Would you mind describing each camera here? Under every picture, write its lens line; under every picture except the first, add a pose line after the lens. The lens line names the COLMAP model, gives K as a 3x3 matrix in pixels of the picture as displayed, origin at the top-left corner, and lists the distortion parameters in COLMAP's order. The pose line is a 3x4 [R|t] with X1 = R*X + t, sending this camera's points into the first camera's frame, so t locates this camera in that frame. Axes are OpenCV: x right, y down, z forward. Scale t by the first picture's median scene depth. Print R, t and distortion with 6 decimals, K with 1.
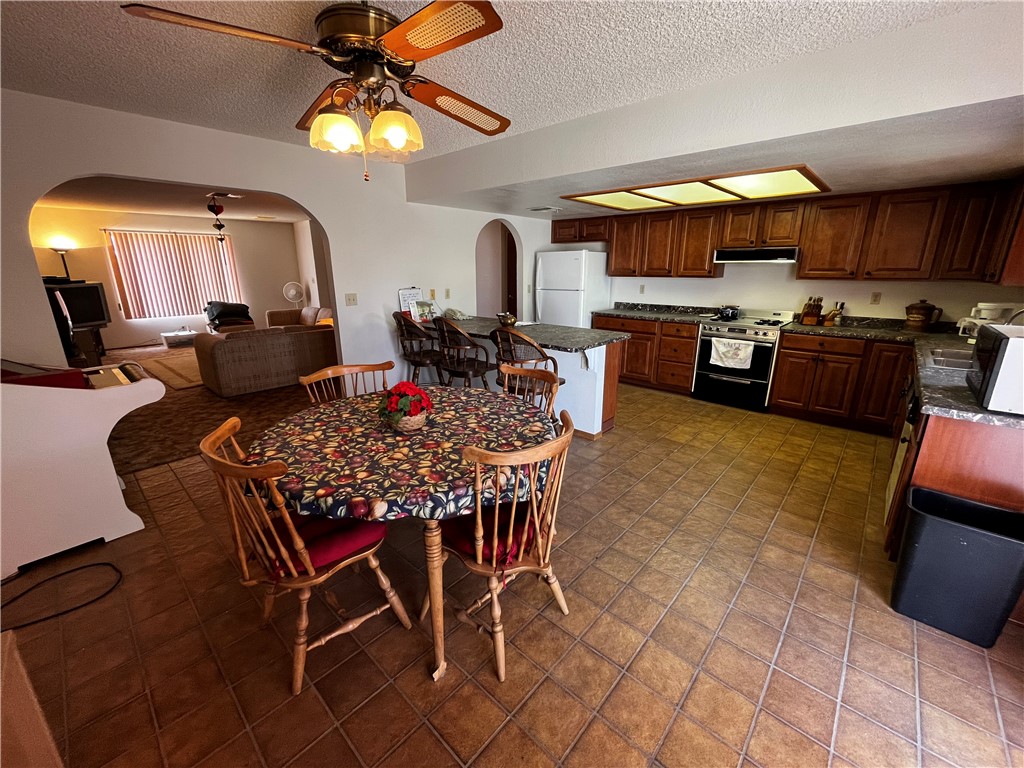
lens RADIAL K [[413.3, 0, 512.3], [0, 413.3, 384.6], [0, 0, 1]] dist [-0.003467, -0.000385]
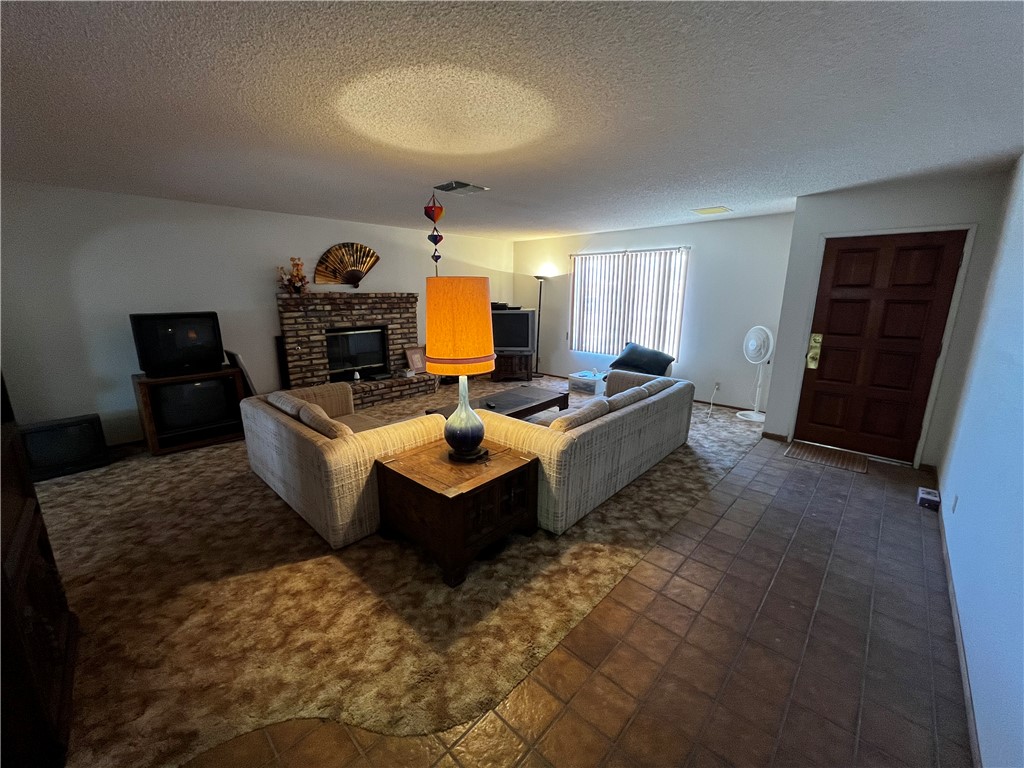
lens RADIAL K [[413.3, 0, 509.5], [0, 413.3, 385.0], [0, 0, 1]] dist [-0.003467, -0.000385]
pose [[-0.009983, 0.224845, -0.974343, -0.015987], [-0.266384, 0.938583, 0.219322, -0.339624], [0.963815, 0.261739, 0.050526, 1.138324]]
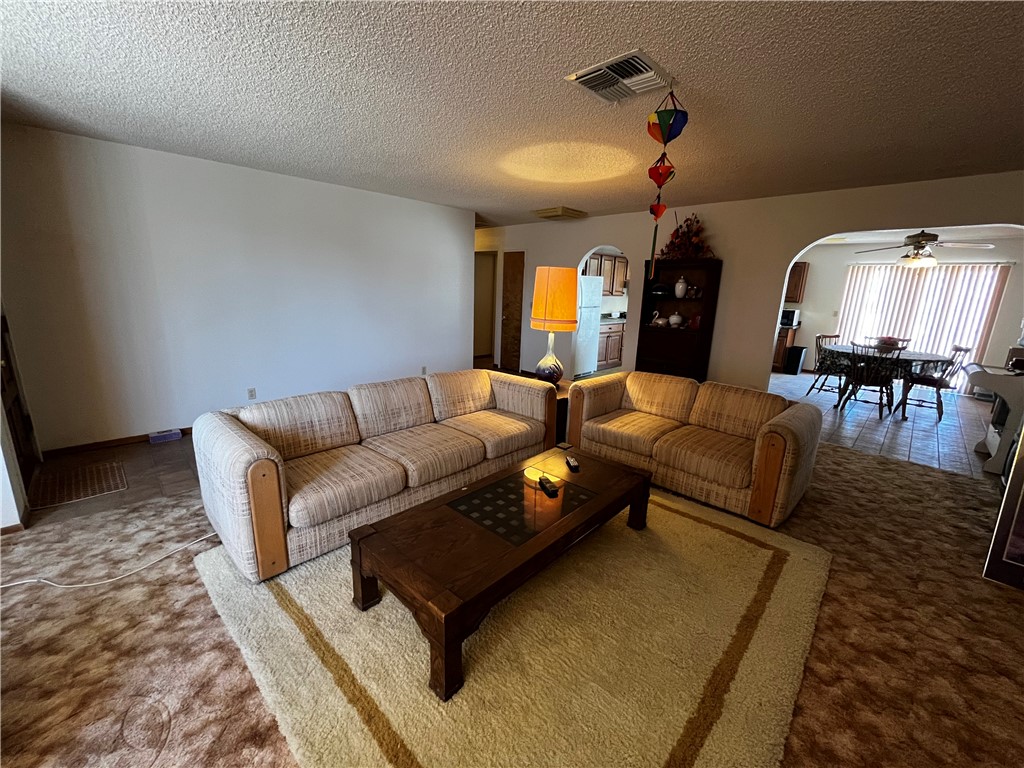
lens RADIAL K [[413.3, 0, 515.1], [0, 413.3, 383.9], [0, 0, 1]] dist [-0.003467, -0.000385]
pose [[0.029502, -0.220430, 0.974956, -1.264869], [0.232058, 0.950242, 0.207821, -0.309372], [-0.972254, 0.220116, 0.079187, 1.129636]]
